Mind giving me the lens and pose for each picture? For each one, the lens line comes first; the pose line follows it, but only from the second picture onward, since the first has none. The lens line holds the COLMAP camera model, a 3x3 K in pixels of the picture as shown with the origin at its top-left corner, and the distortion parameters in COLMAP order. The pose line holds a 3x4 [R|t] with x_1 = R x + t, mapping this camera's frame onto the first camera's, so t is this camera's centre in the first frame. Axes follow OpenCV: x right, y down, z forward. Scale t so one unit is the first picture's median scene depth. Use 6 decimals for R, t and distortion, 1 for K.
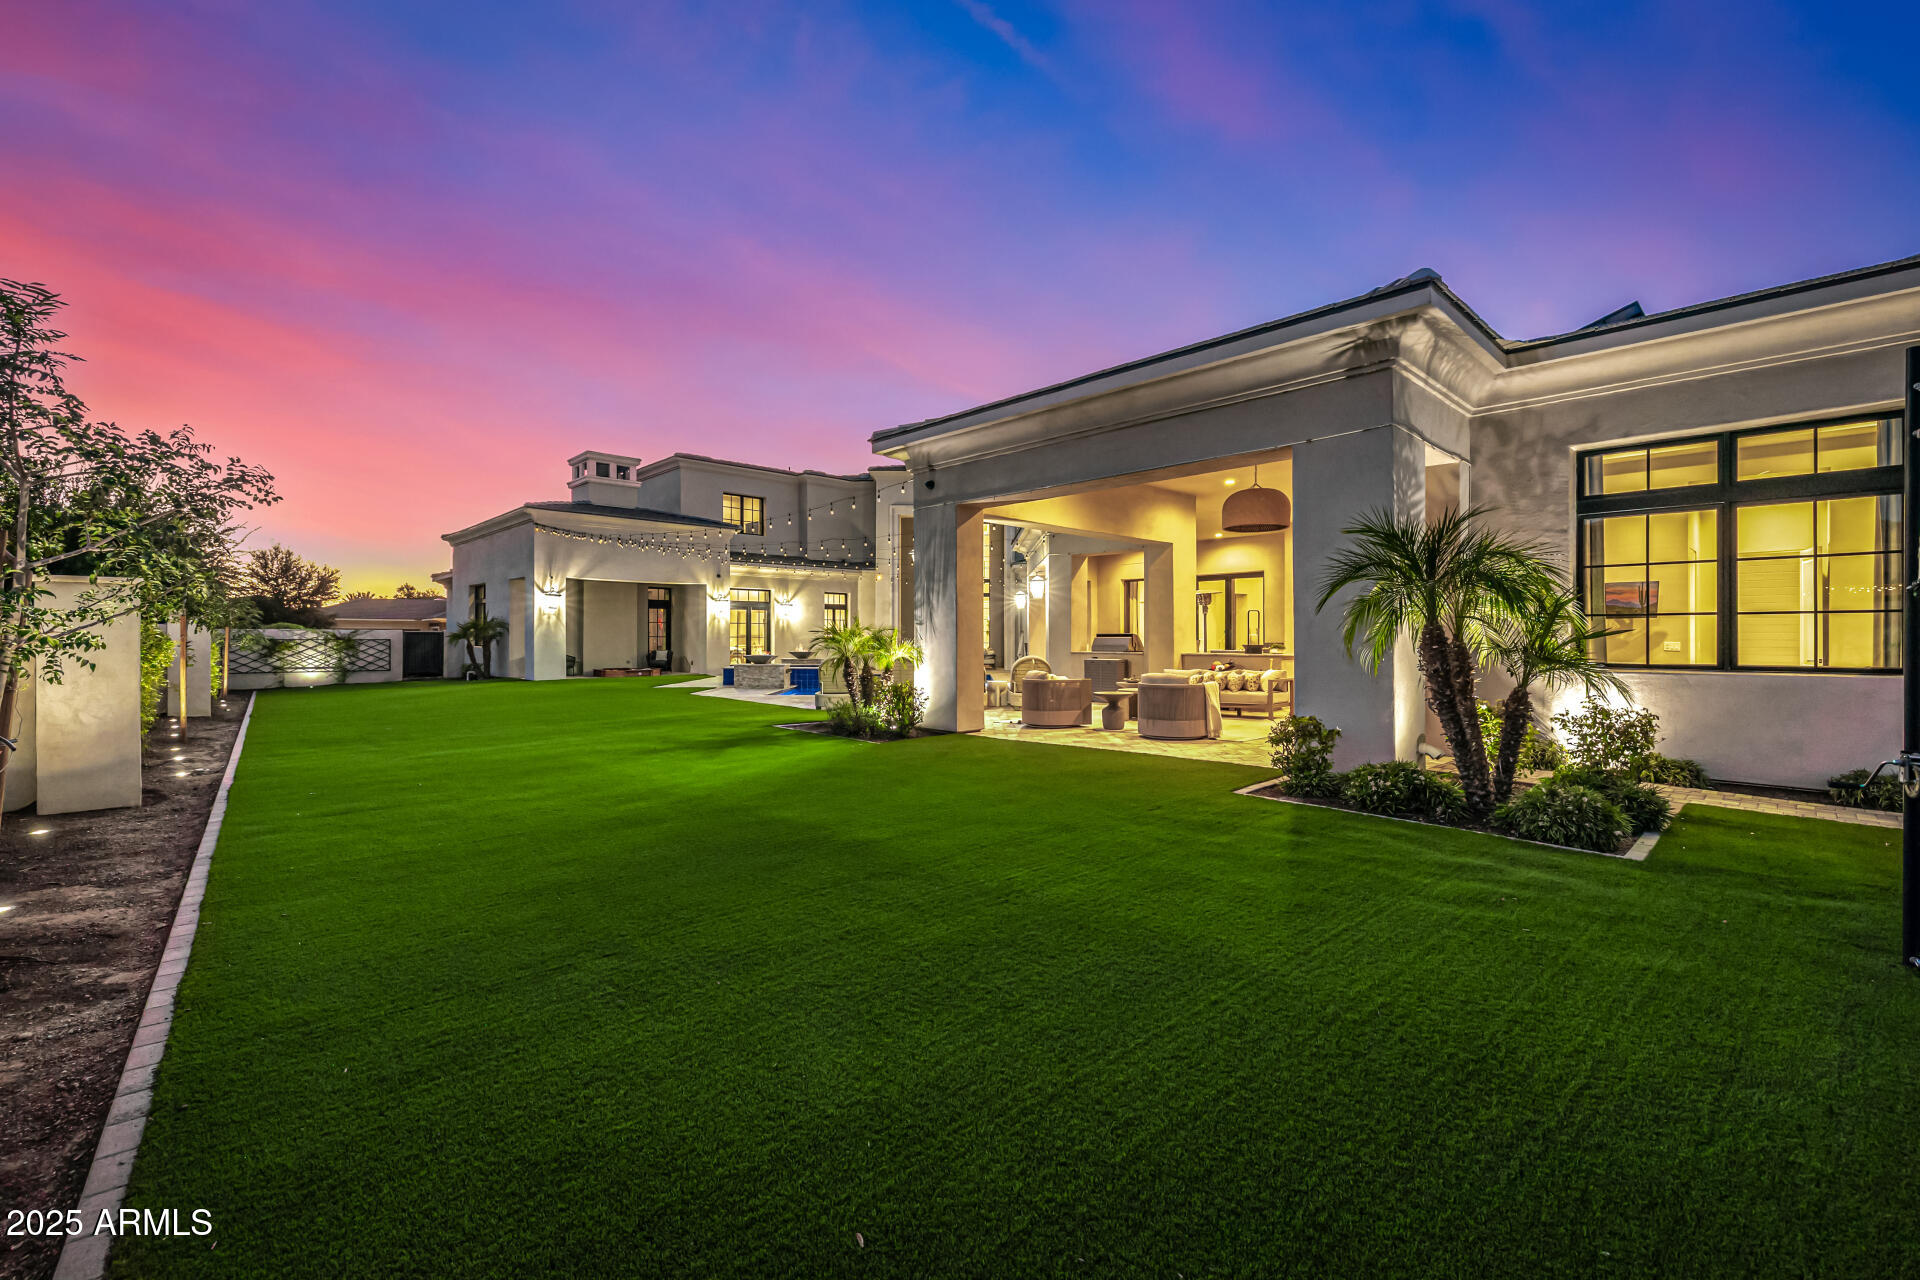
lens RADIAL K [[811.6, 0, 954.5], [0, 811.6, 641.9], [0, 0, 1]] dist [0.002980, 0.000324]
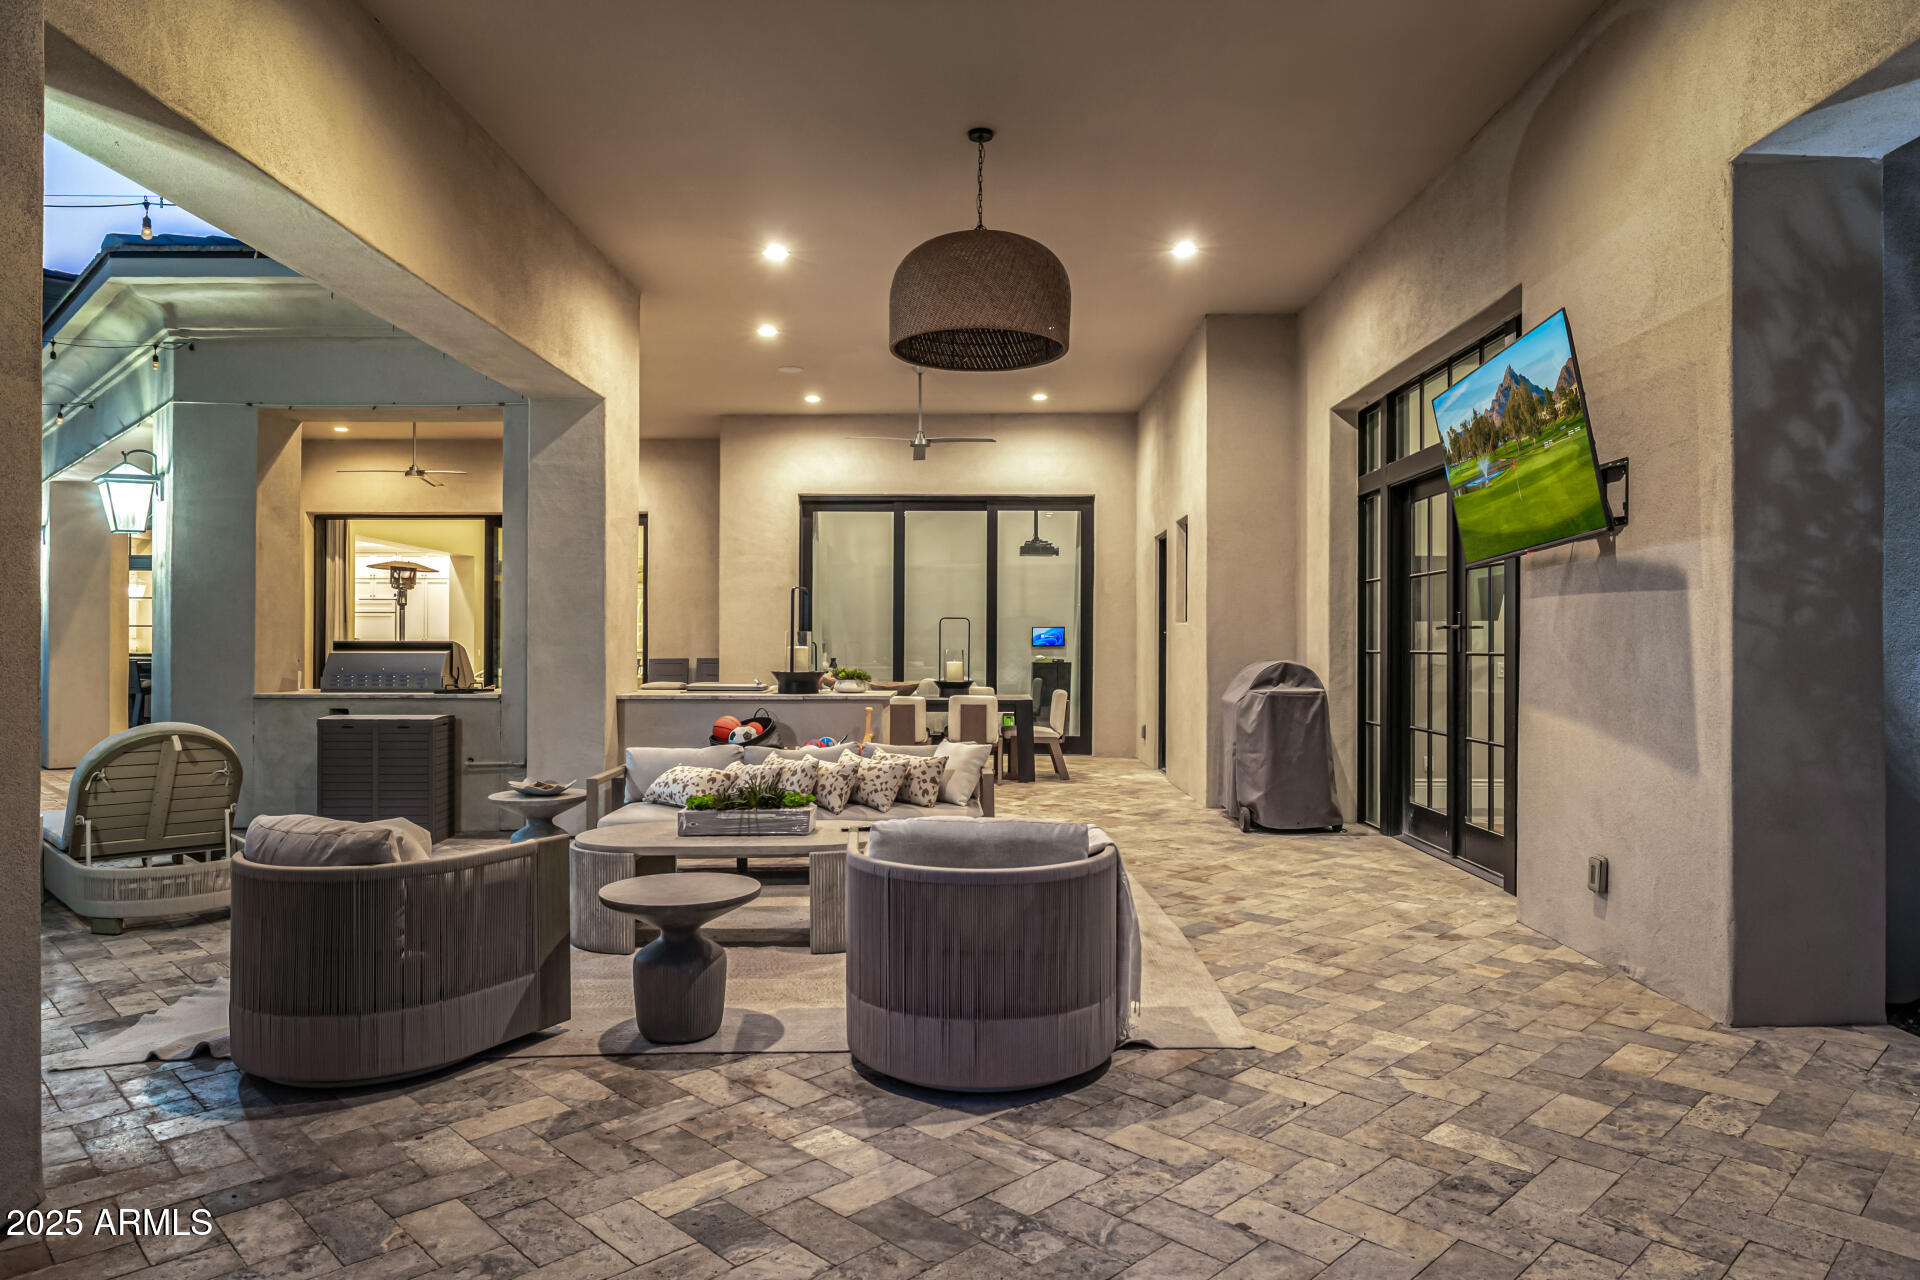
lens RADIAL K [[1213.3, 0, 955.9], [0, 1213.3, 638.6], [0, 0, 1]] dist [-0.004678, -0.001552]
pose [[0.707881, 0.004403, 0.706318, -0.003802], [0.001801, 0.999966, -0.008038, -0.004058], [-0.706329, 0.006962, 0.707849, 0.268065]]
